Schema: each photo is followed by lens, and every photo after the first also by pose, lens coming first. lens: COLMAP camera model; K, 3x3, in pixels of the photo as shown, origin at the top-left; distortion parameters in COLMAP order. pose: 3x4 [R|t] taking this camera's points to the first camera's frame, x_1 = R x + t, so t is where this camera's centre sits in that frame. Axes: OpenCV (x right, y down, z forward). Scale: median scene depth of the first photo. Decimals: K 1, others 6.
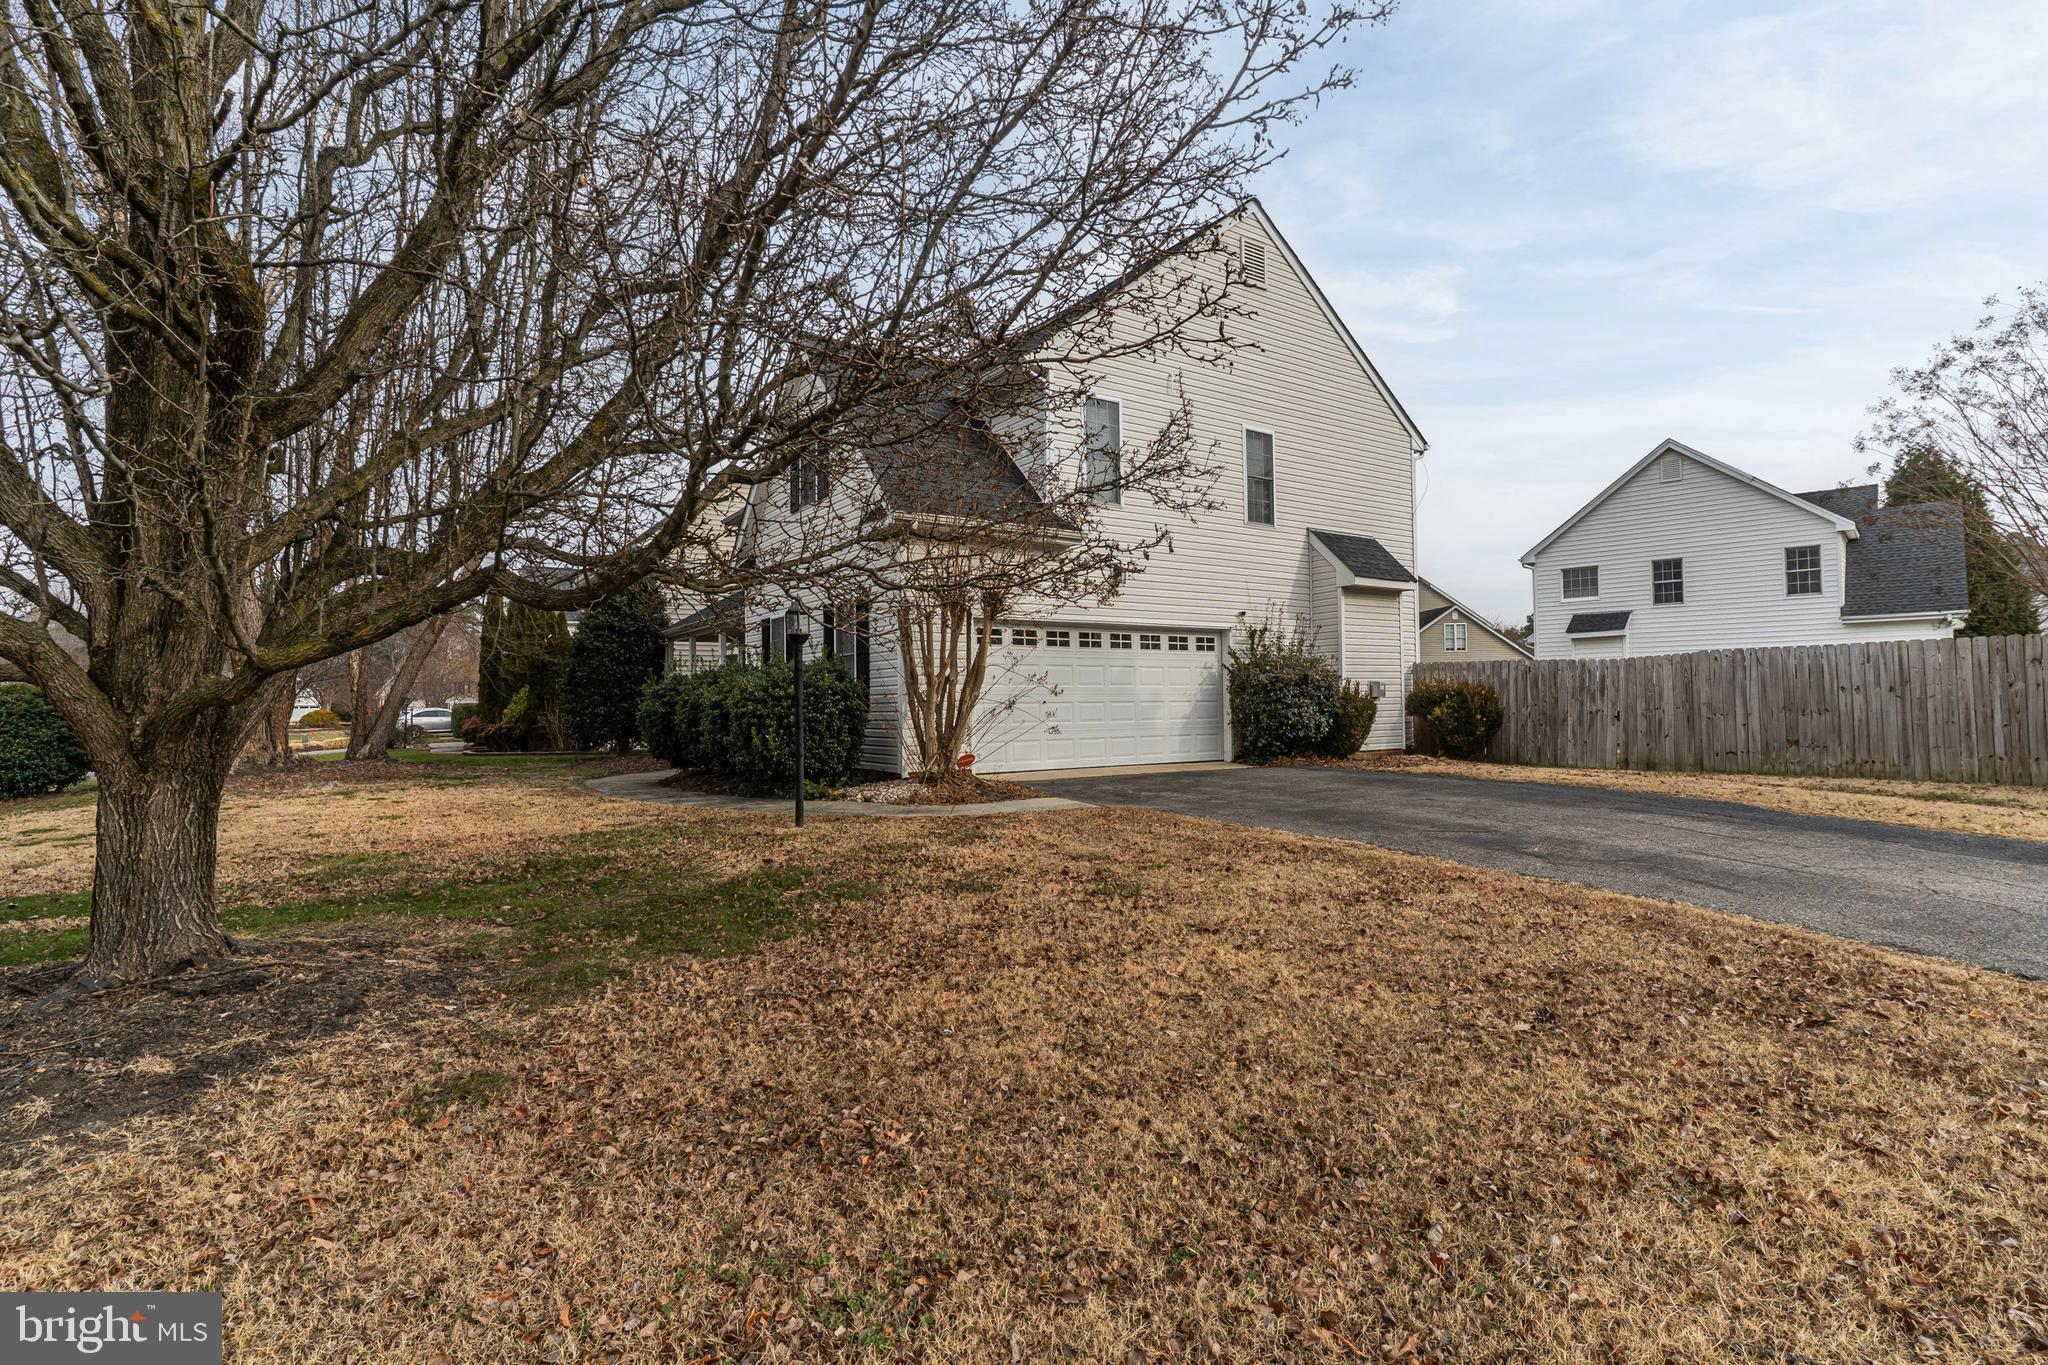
lens RADIAL K [[975.5, 0, 1018.8], [0, 975.5, 684.1], [0, 0, 1]] dist [0.004223, 0.001168]
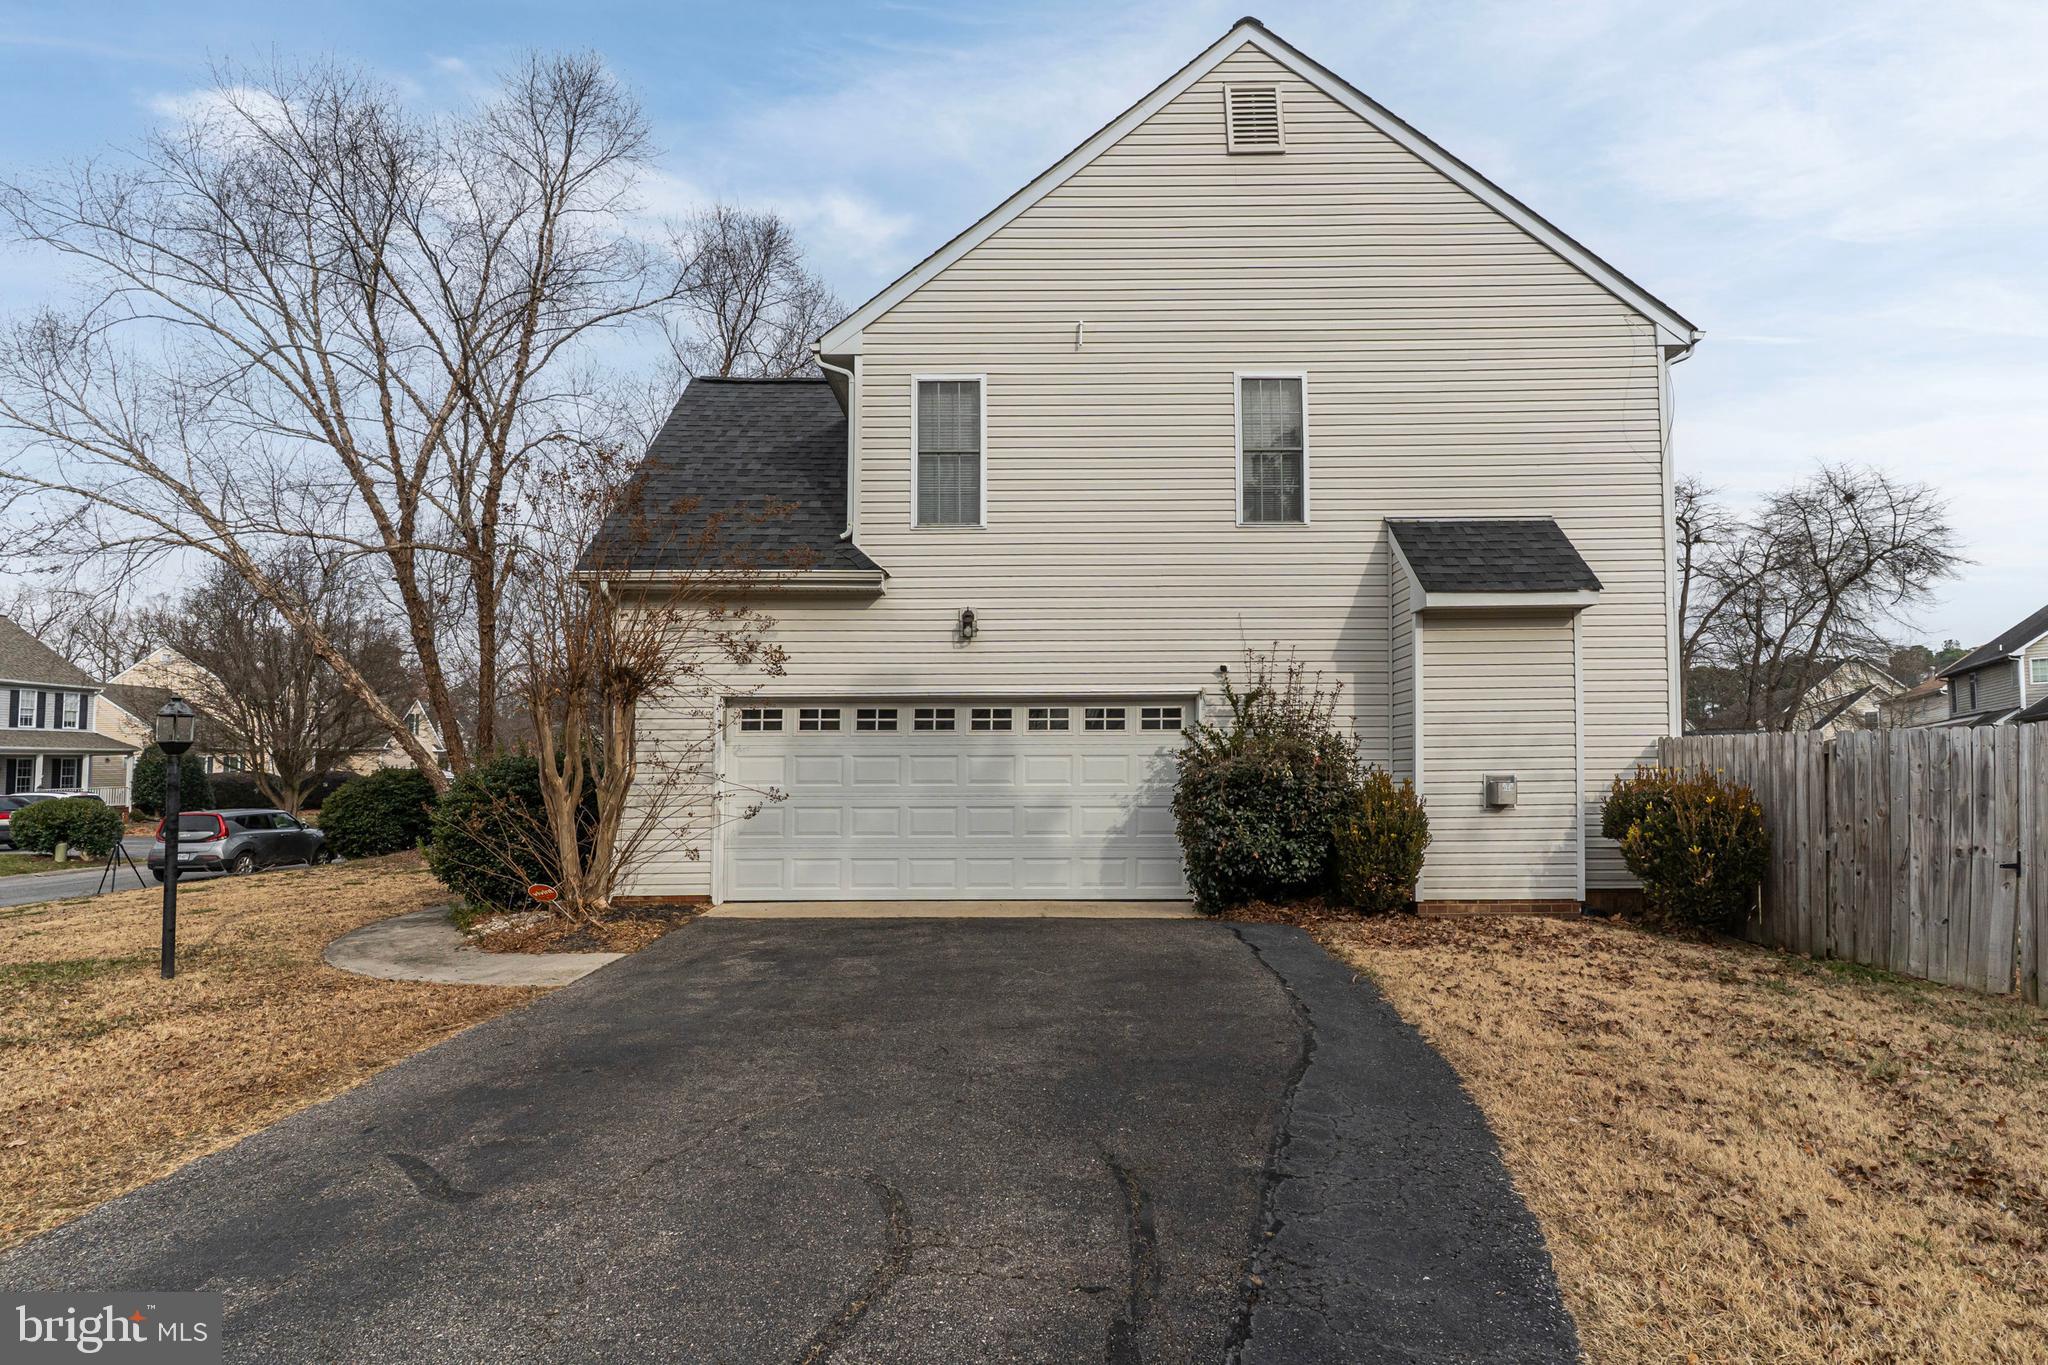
lens RADIAL K [[1073.0, 0, 1024.1], [0, 1073.0, 732.9], [0, 0, 1]] dist [0.001025, 0.000358]
pose [[0.803136, -0.024940, -0.595274, 0.536049], [-0.002120, 0.998998, -0.044715, -0.000329], [0.595792, 0.037174, 0.802278, 0.373596]]
